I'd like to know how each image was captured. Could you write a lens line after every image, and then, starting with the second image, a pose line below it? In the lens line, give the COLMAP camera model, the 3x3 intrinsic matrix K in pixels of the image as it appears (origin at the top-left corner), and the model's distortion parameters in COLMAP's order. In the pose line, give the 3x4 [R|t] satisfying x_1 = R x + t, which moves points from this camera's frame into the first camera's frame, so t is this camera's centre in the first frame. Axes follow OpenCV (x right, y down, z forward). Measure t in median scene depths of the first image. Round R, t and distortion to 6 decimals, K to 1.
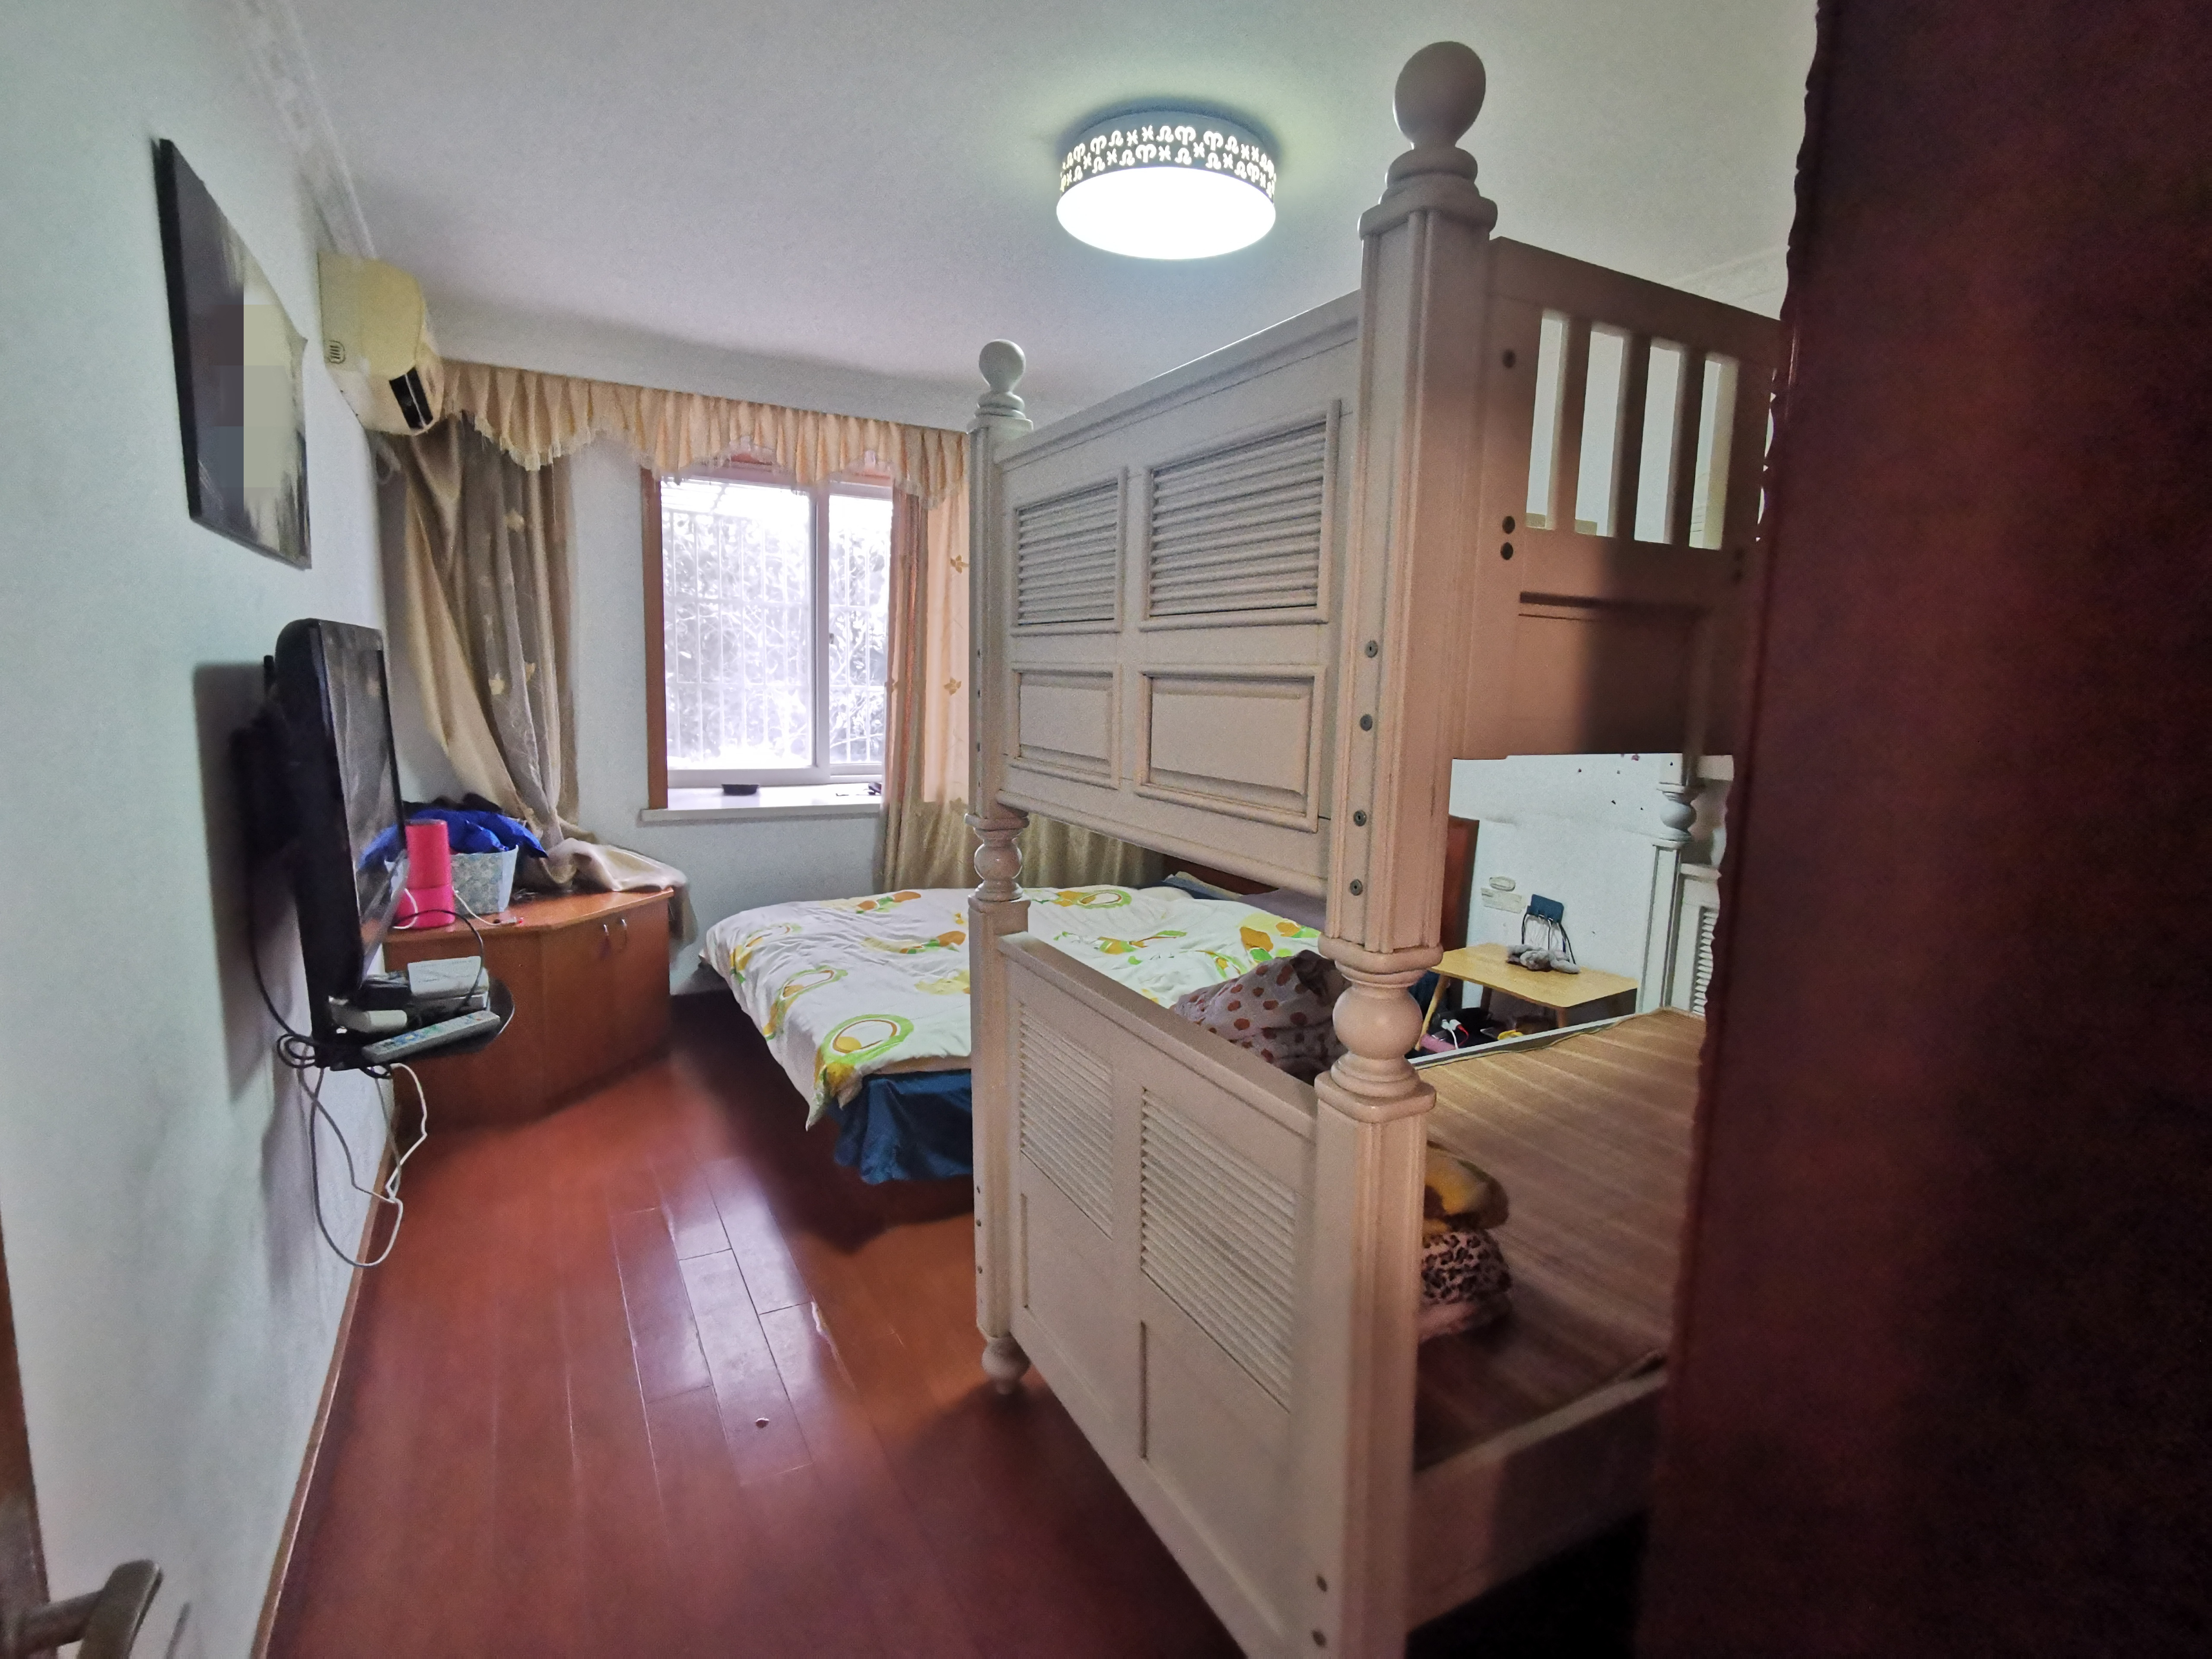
lens RADIAL K [[1070.4, 0, 1103.7], [0, 1070.4, 831.2], [0, 0, 1]] dist [-0.001162, -0.002412]
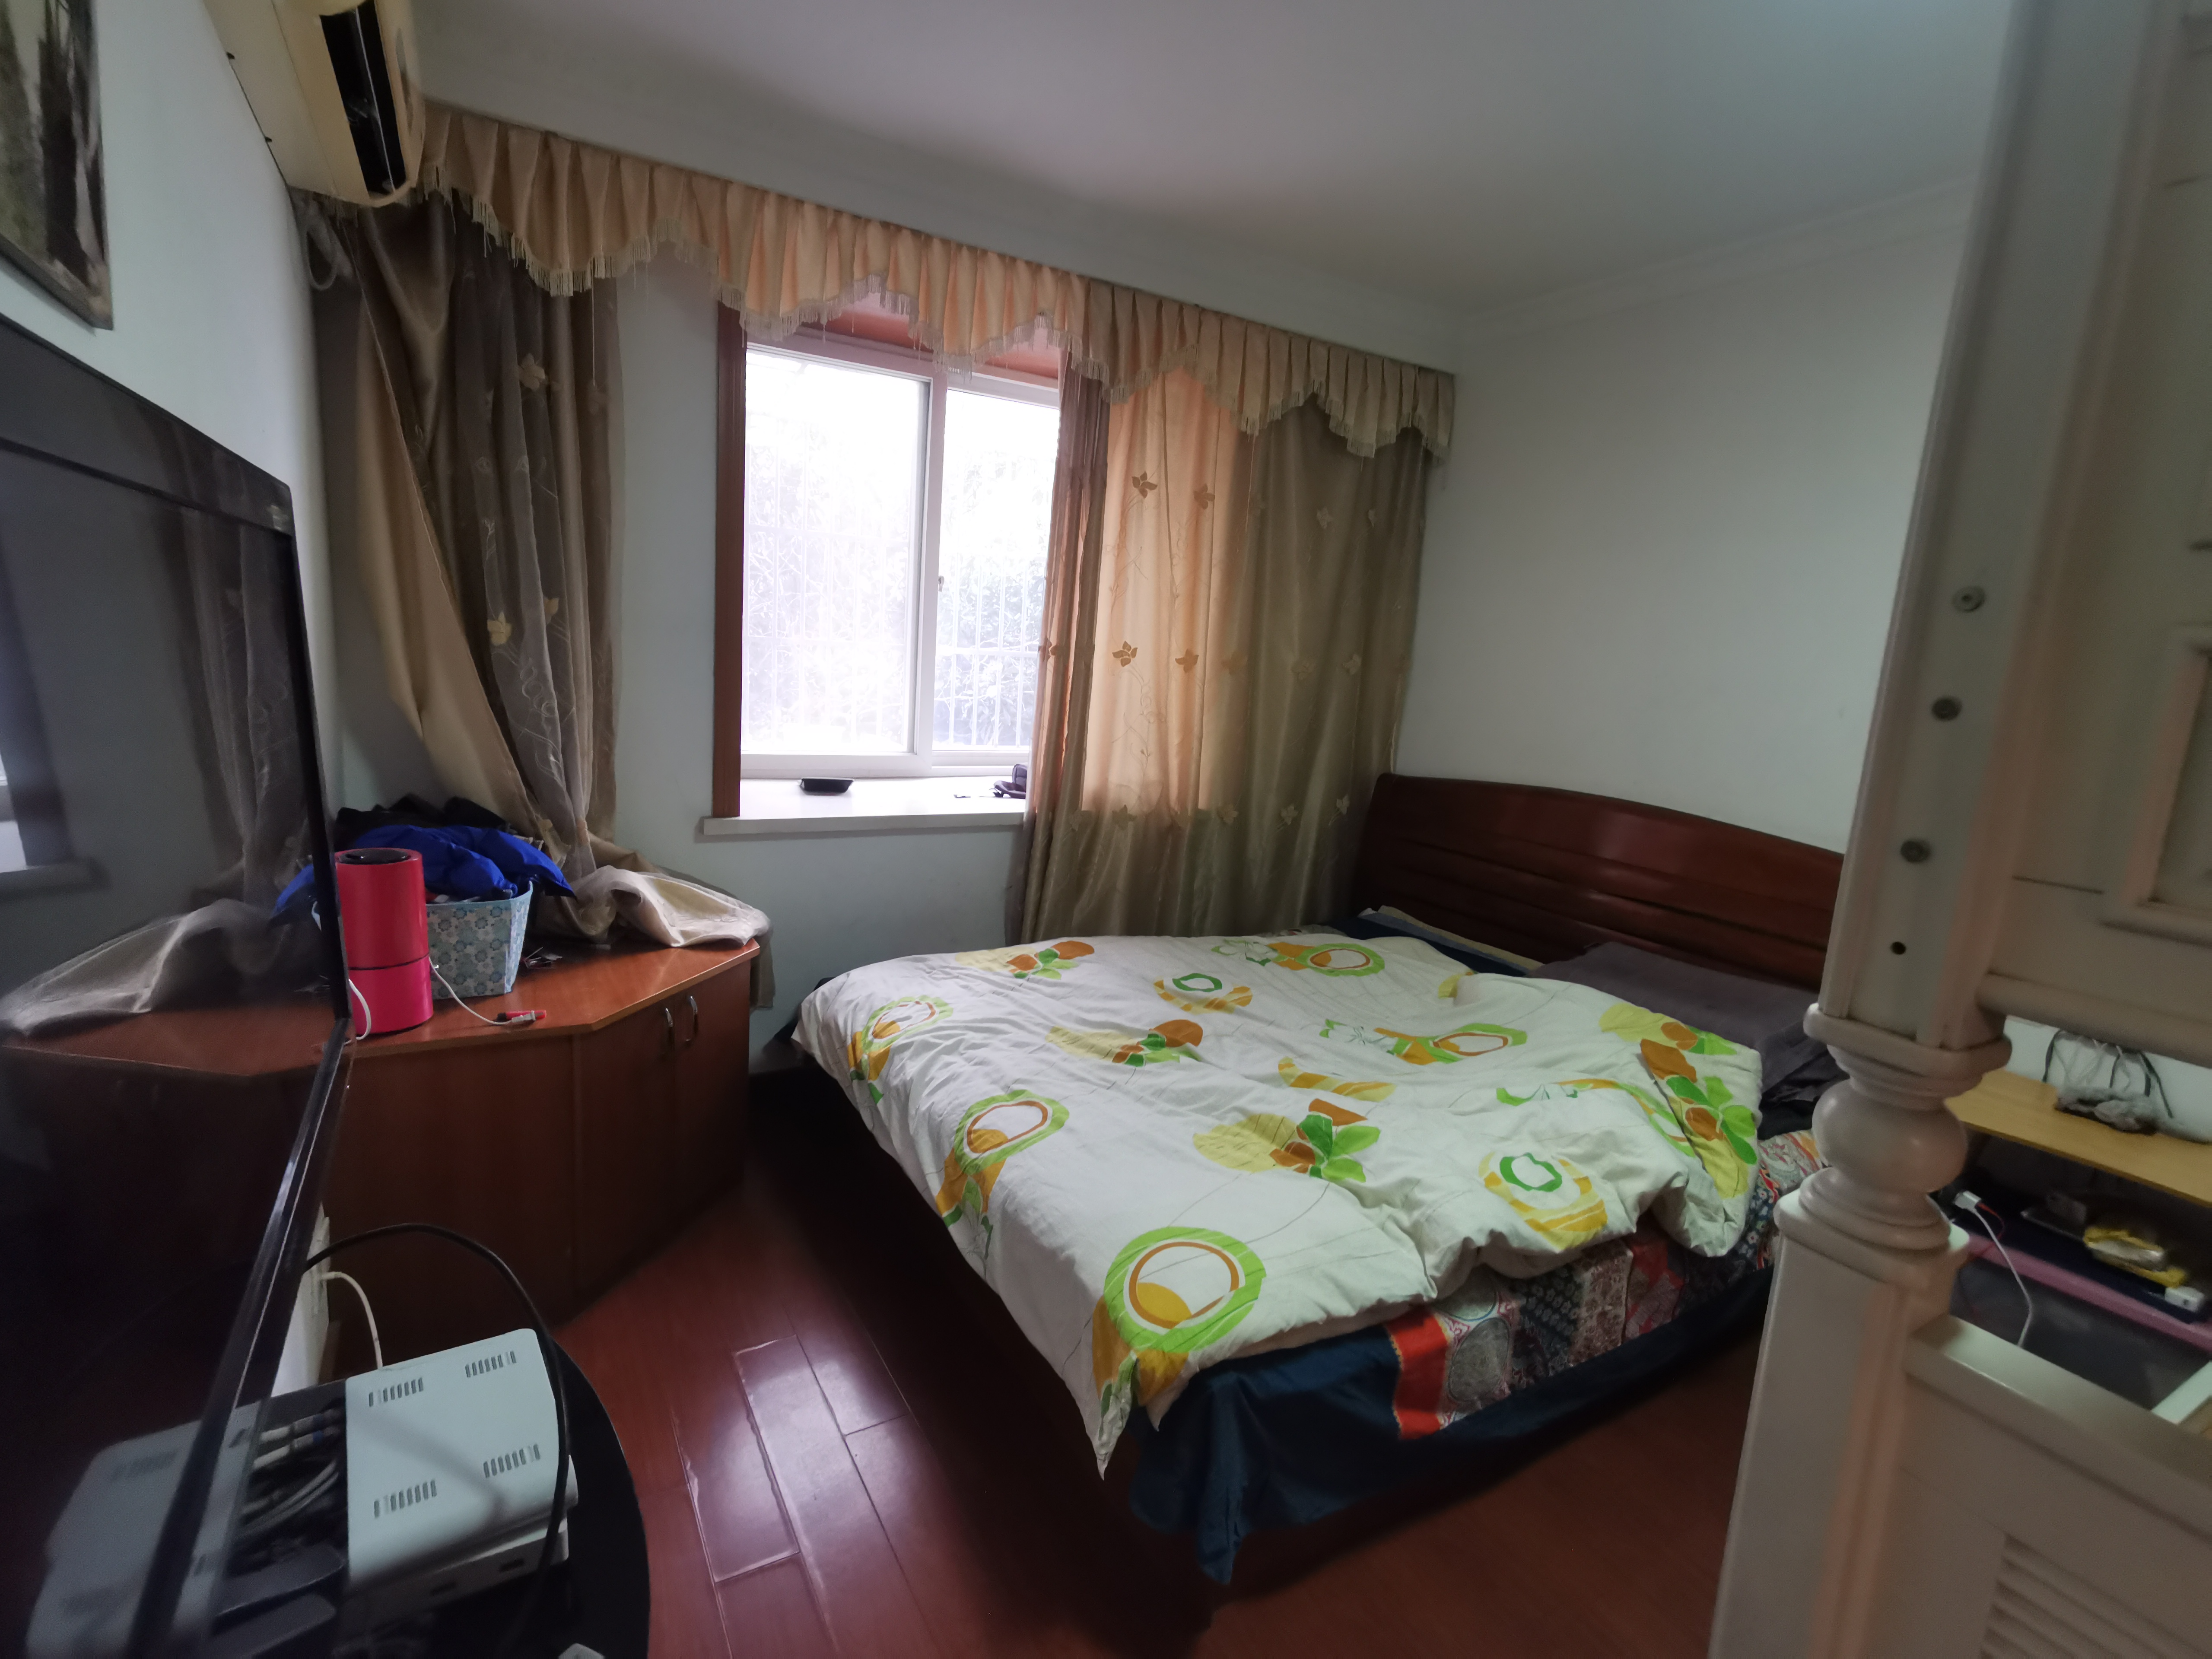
lens RADIAL K [[1070.4, 0, 1109.2], [0, 1070.4, 829.5], [0, 0, 1]] dist [-0.001162, -0.002412]
pose [[0.998833, 0.031372, 0.036714, -0.216132], [-0.032470, 0.999031, 0.029697, -0.046166], [-0.035747, -0.030854, 0.998884, 0.332703]]
